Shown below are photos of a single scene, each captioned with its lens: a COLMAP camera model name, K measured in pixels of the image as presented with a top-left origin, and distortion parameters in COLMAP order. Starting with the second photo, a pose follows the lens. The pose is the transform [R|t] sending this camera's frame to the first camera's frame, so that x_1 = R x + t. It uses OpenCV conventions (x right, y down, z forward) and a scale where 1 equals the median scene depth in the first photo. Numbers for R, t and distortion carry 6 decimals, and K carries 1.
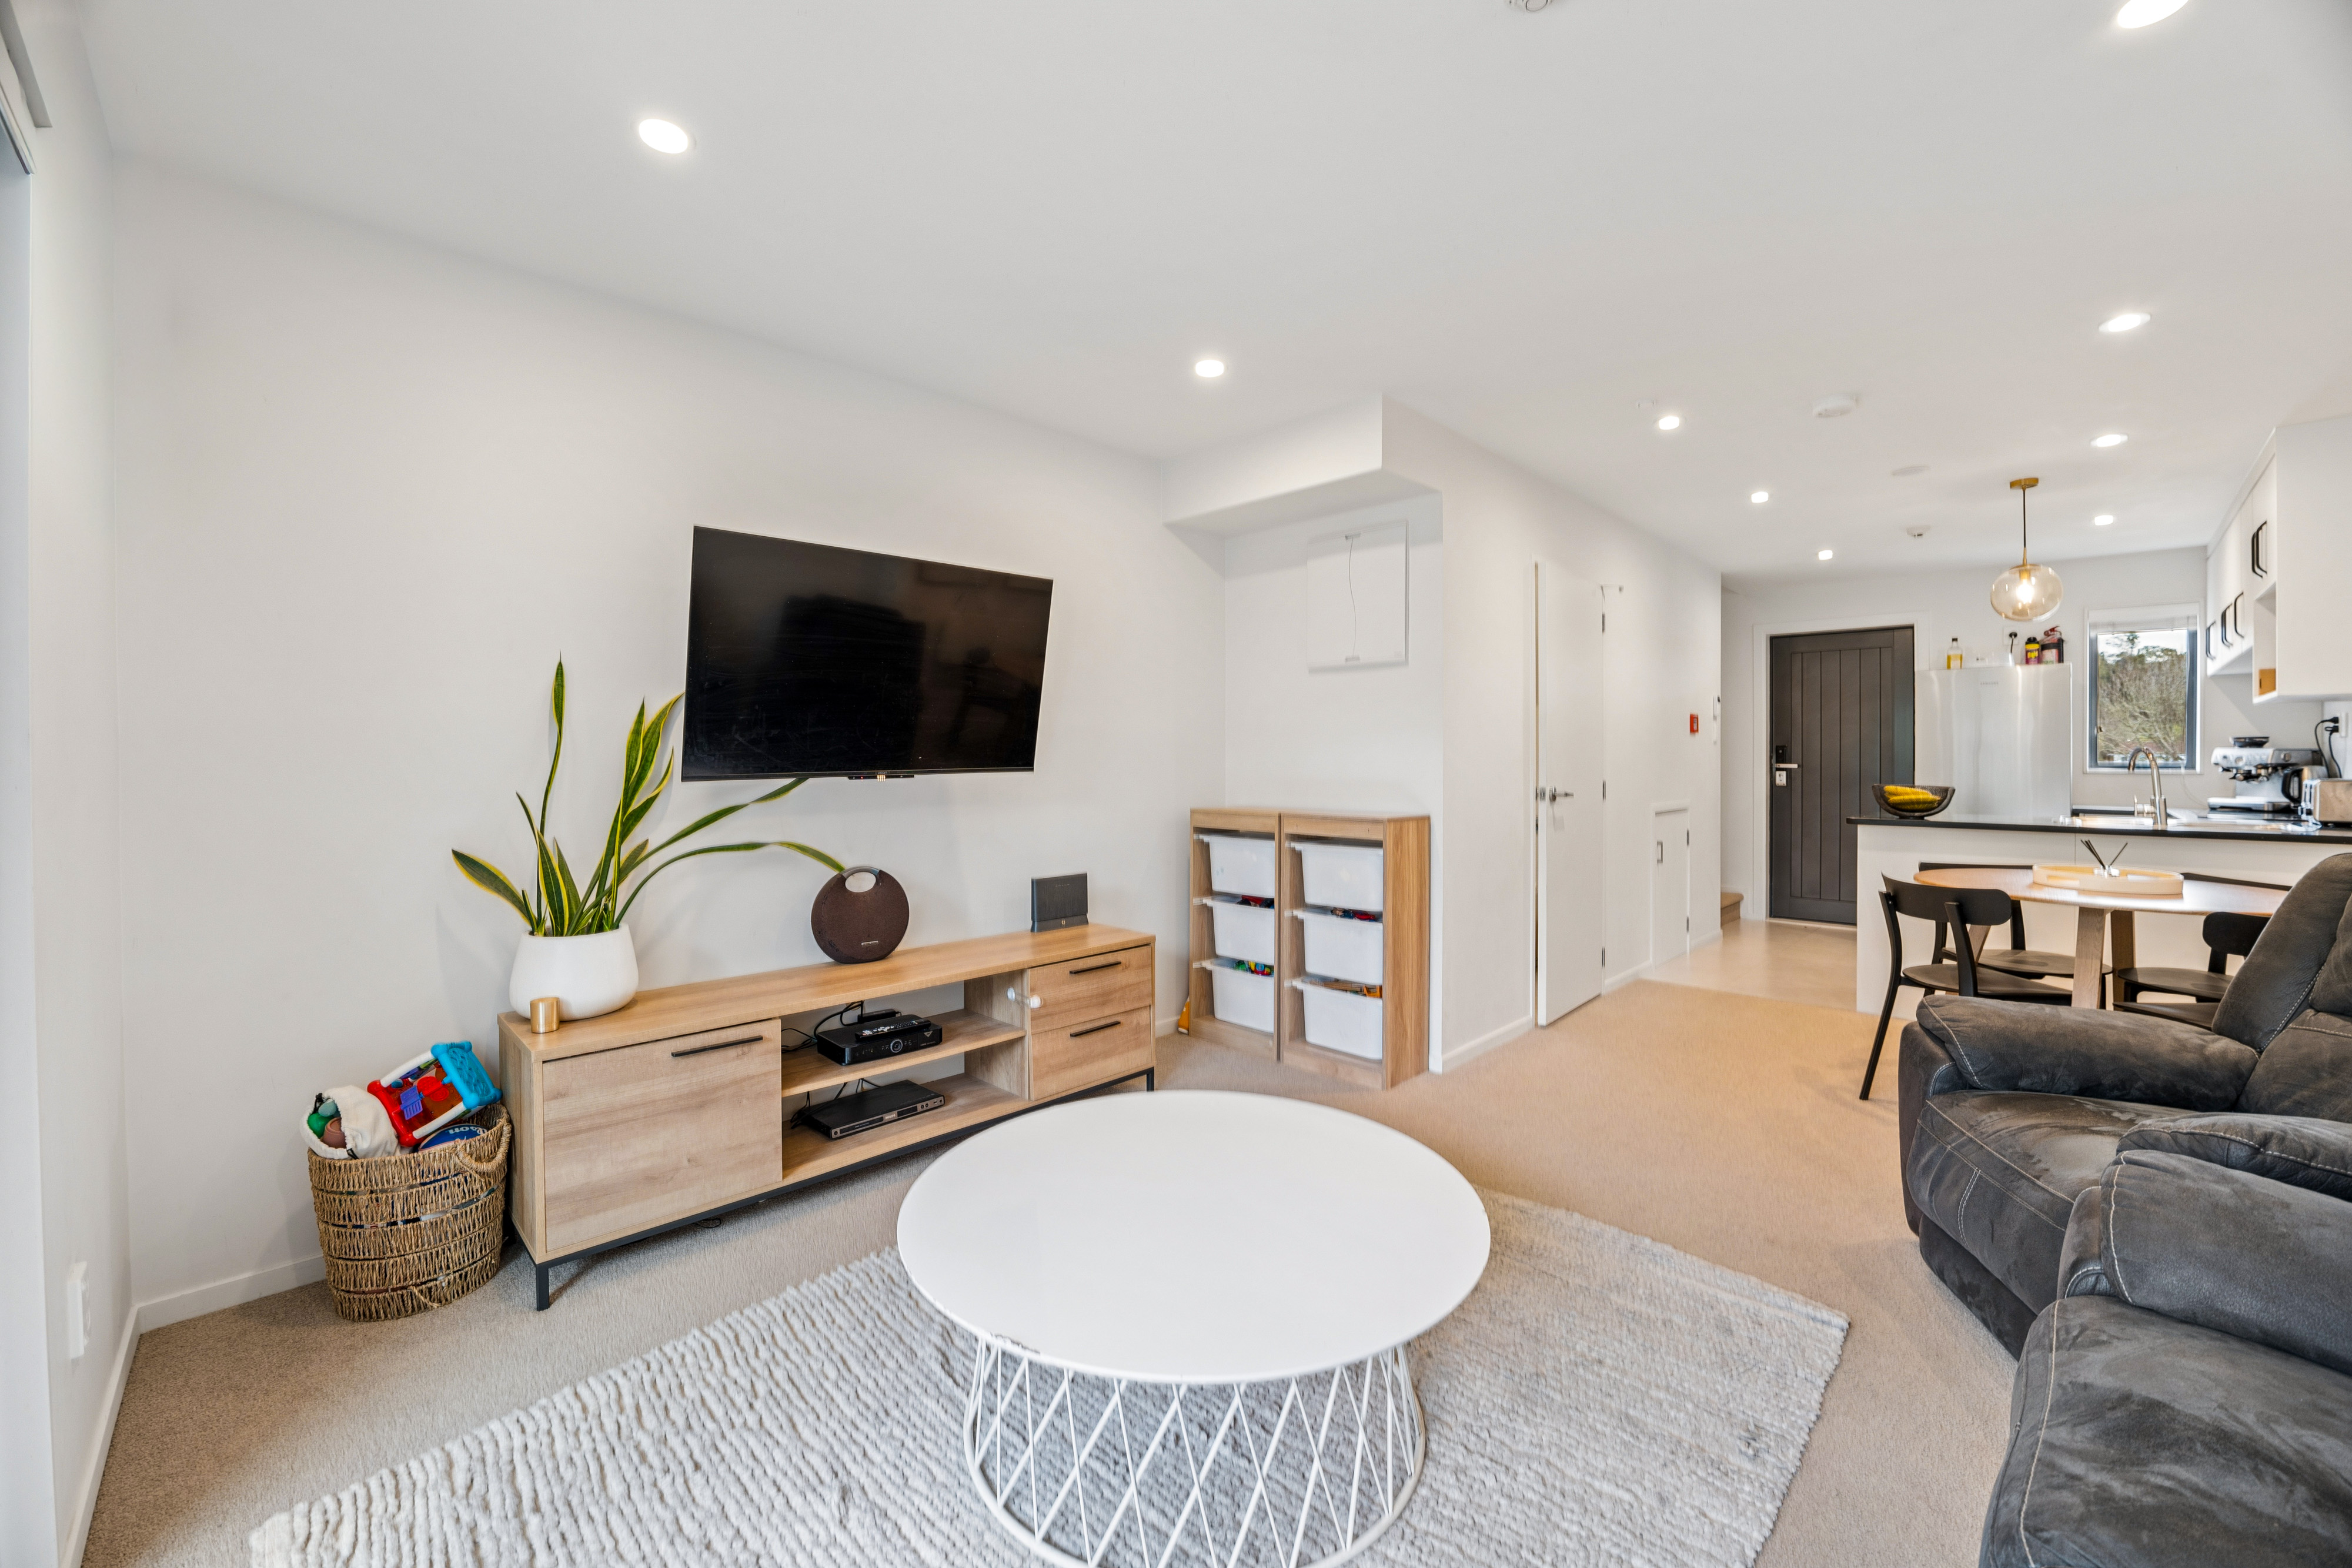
lens RADIAL K [[934.0, 0, 1157.6], [0, 934.0, 762.8], [0, 0, 1]] dist [-0.026742, 0.002244]
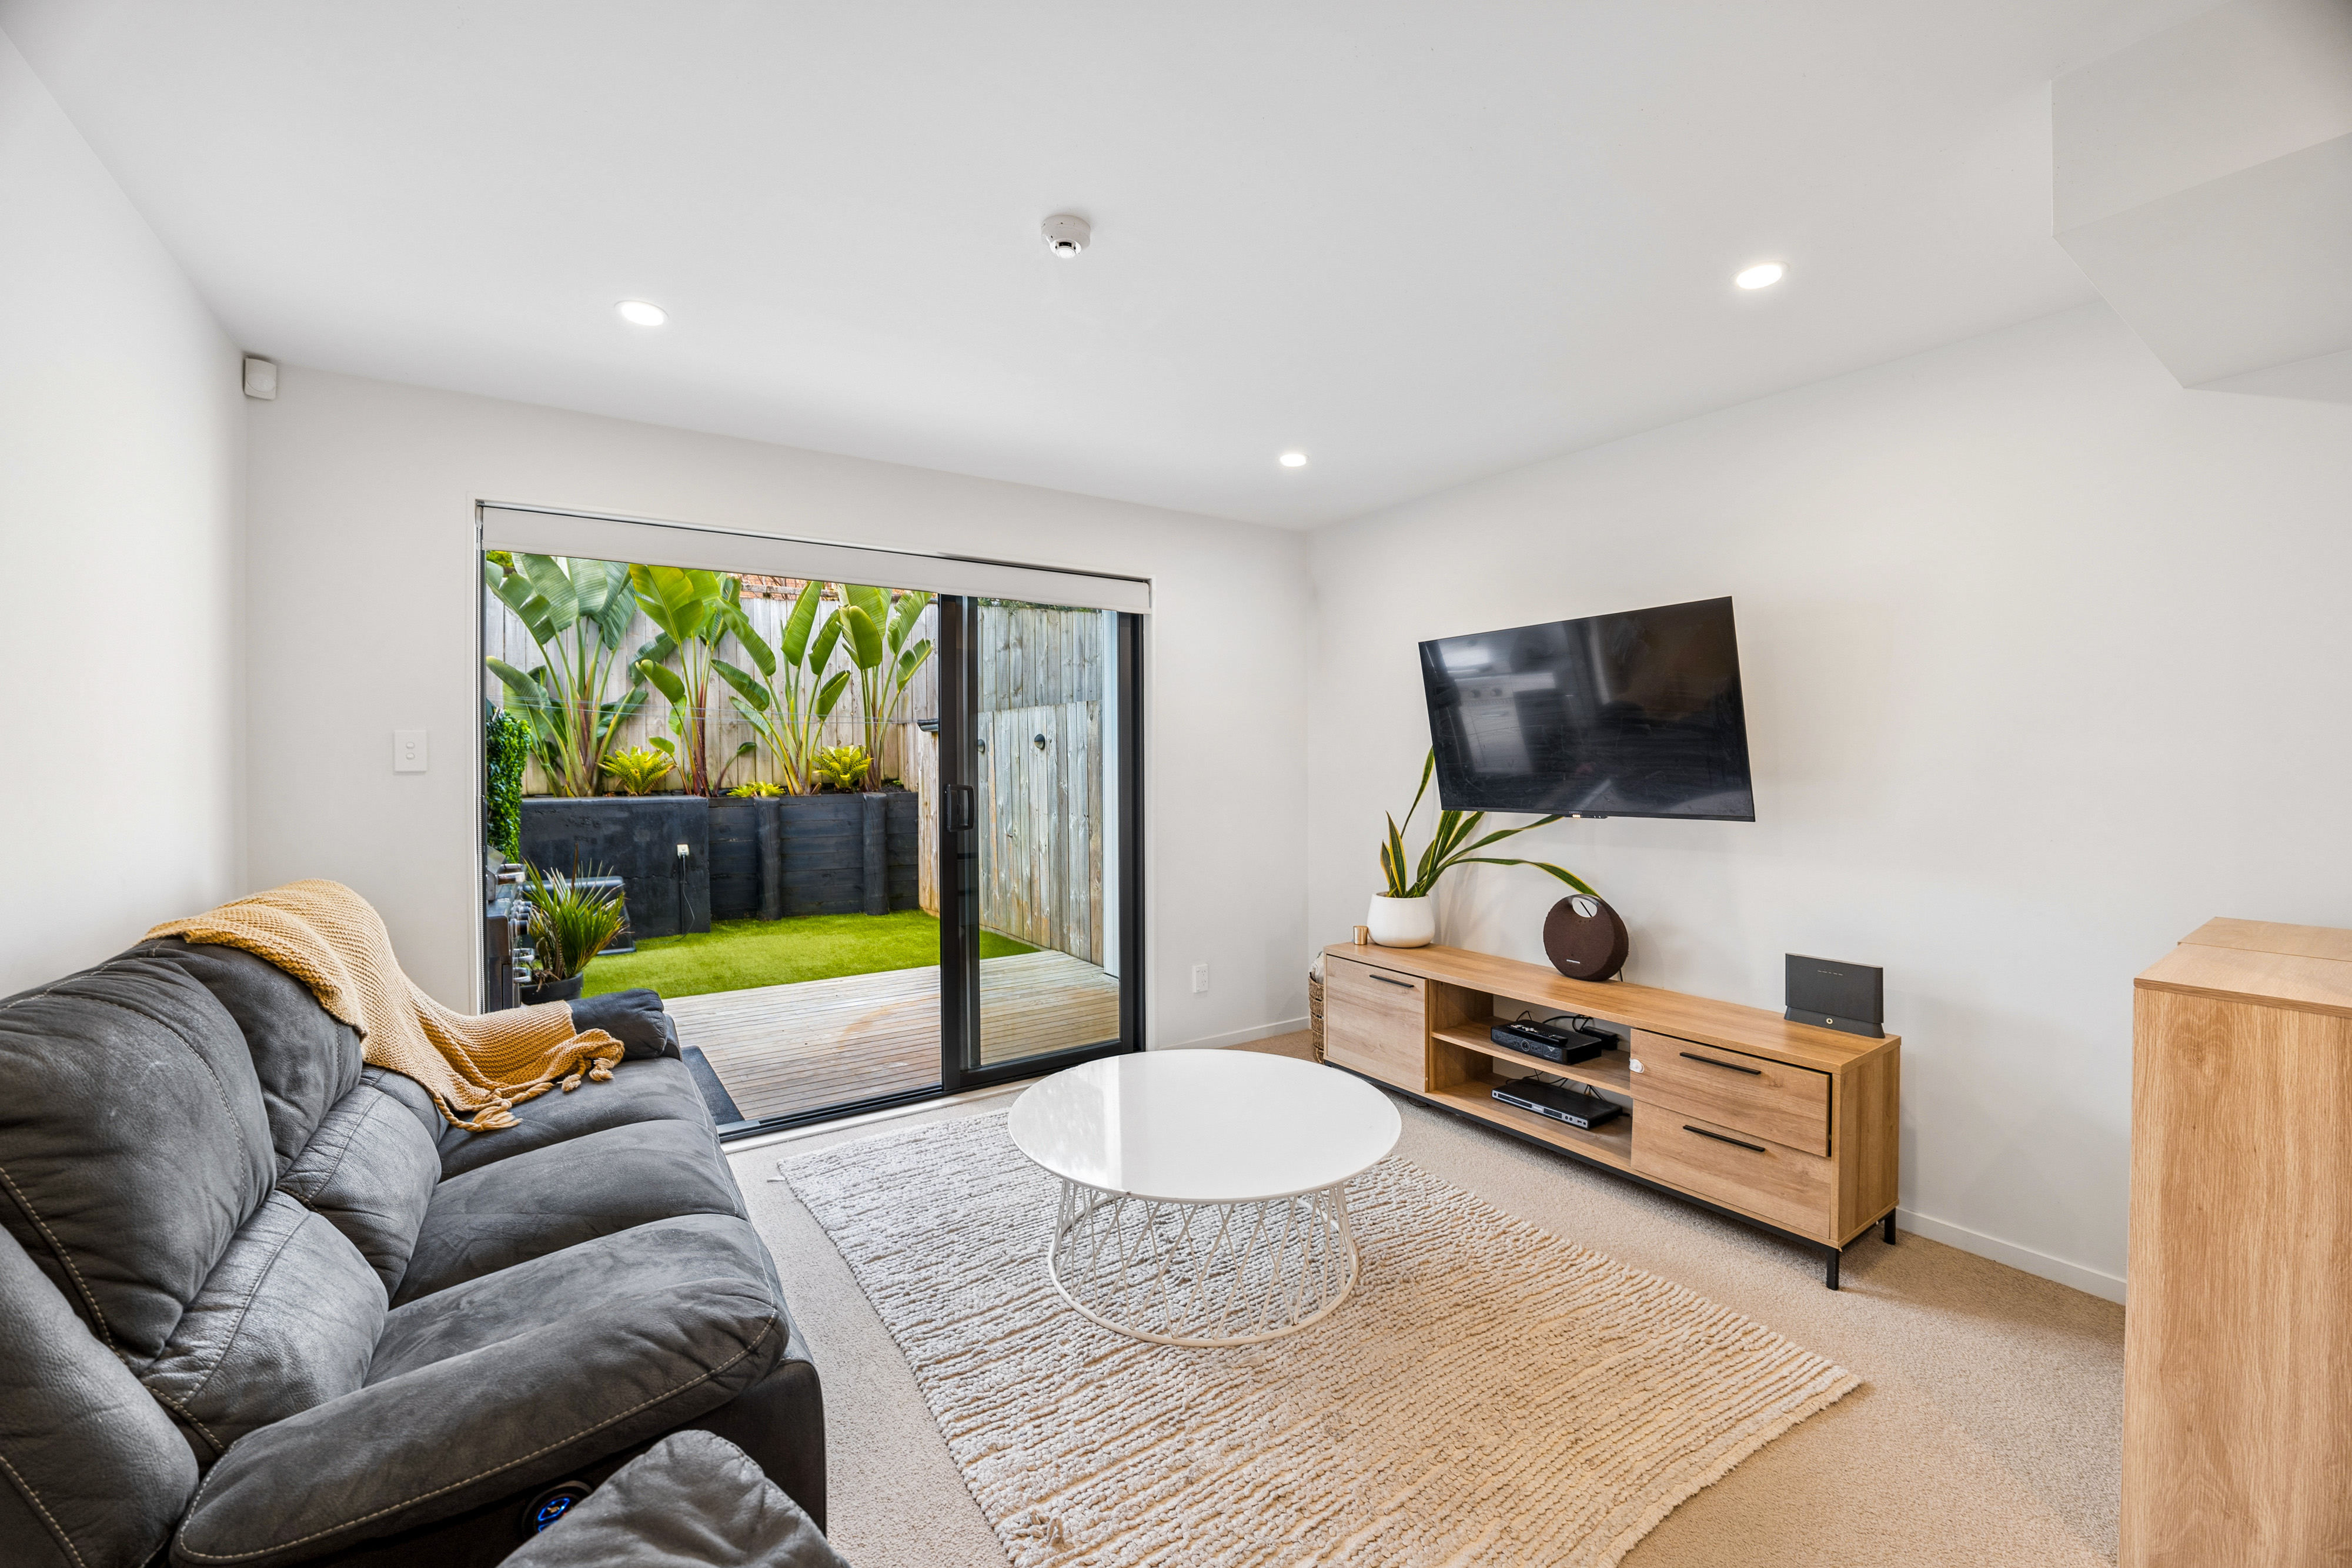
lens RADIAL K [[934.0, 0, 1170.0], [0, 934.0, 767.9], [0, 0, 1]] dist [-0.026742, 0.002244]
pose [[-0.186535, 0.009087, -0.982406, 0.723156], [-0.002476, 0.999950, 0.009720, -0.042136], [0.982445, 0.004246, -0.186503, 0.592725]]
